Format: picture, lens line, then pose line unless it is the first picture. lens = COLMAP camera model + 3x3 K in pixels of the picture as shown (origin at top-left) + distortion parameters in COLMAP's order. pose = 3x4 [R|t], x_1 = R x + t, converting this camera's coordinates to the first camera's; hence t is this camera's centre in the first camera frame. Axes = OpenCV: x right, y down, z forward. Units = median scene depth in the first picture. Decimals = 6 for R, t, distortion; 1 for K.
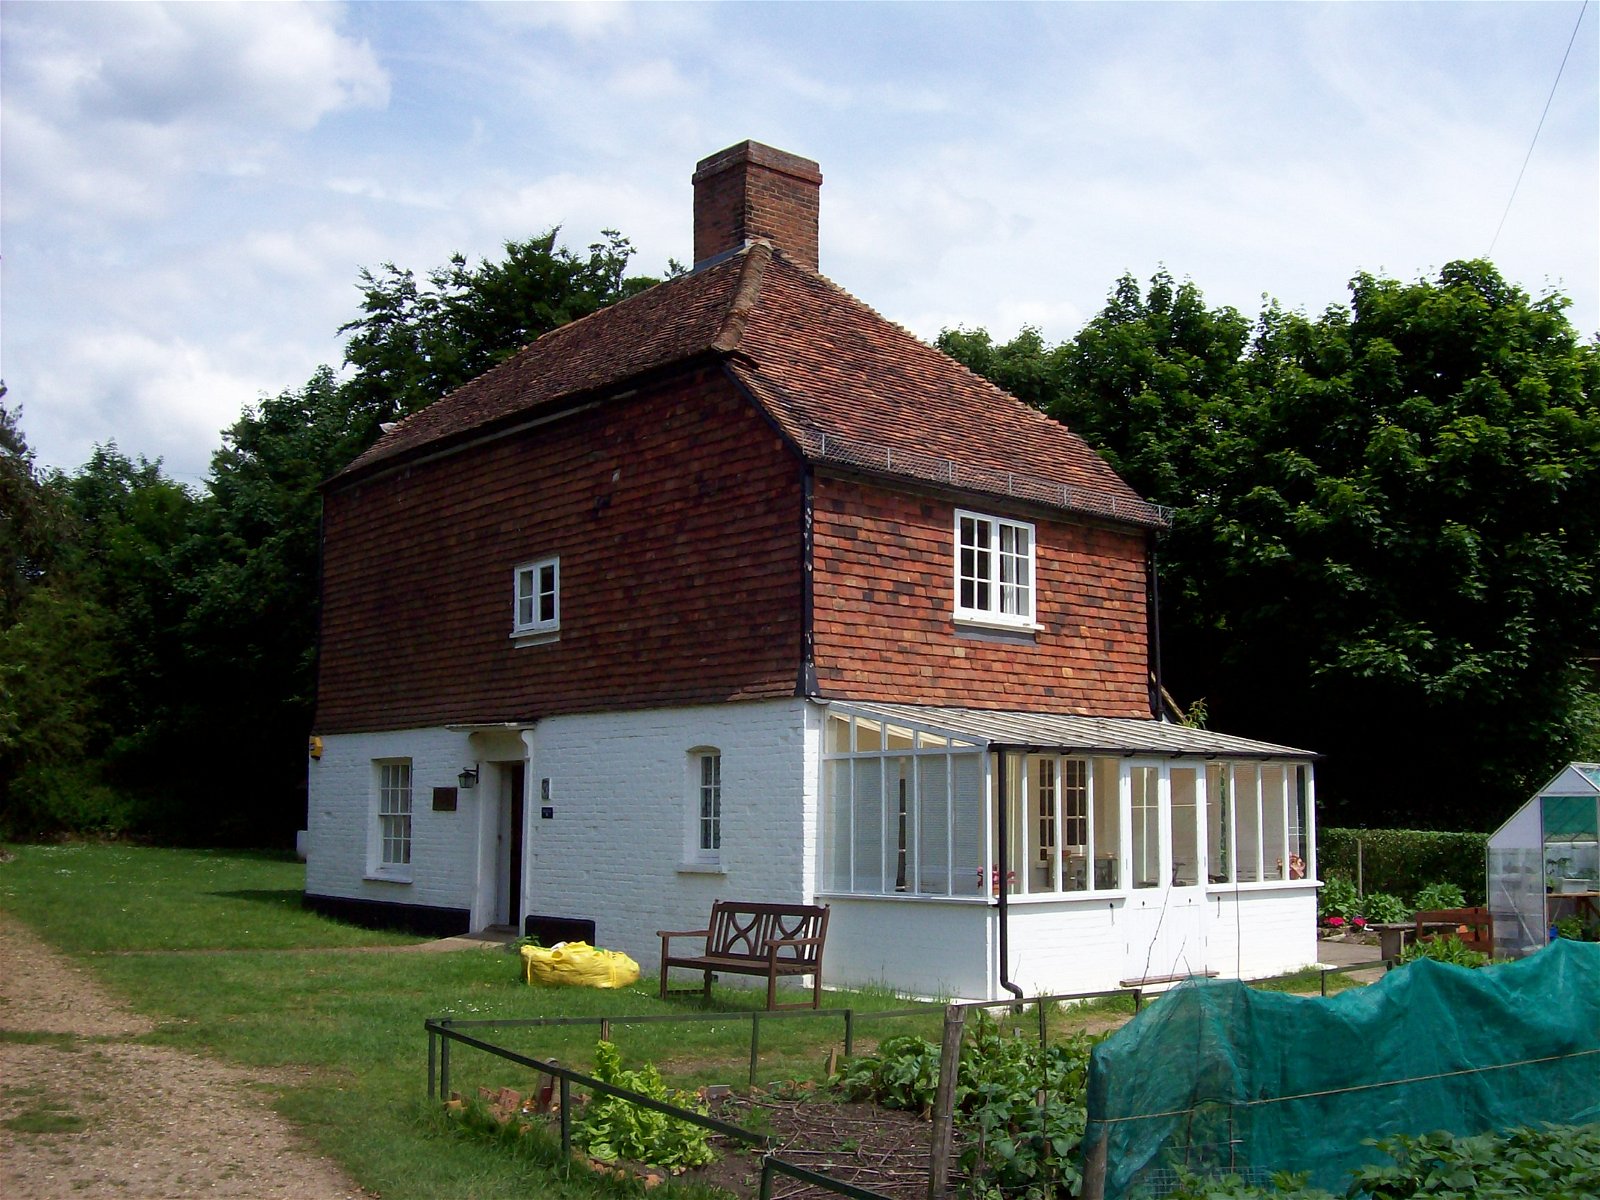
lens RADIAL K [[1701.4, 0, 800.0], [0, 1701.4, 600.0], [0, 0, 1]] dist [-0.122428, 0.002285]
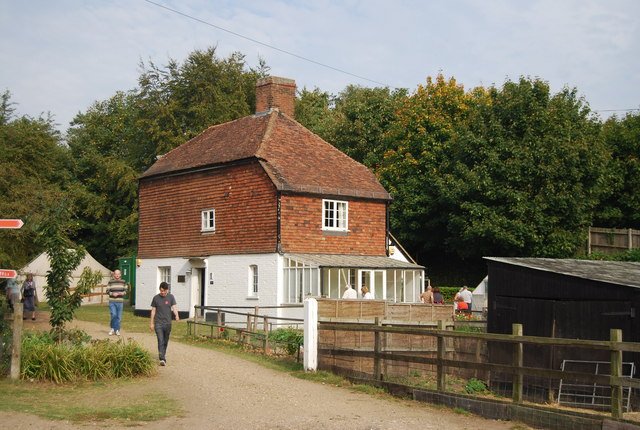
lens RADIAL K [[1168.6, 0, 320.0], [0, 1168.6, 215.0], [0, 0, 1]] dist [0.025252, 0.051071]
pose [[0.997875, -0.001341, -0.065144, 0.243493], [0.005592, 0.997862, 0.065118, -0.179107], [0.064918, -0.065344, 0.995749, -1.454319]]
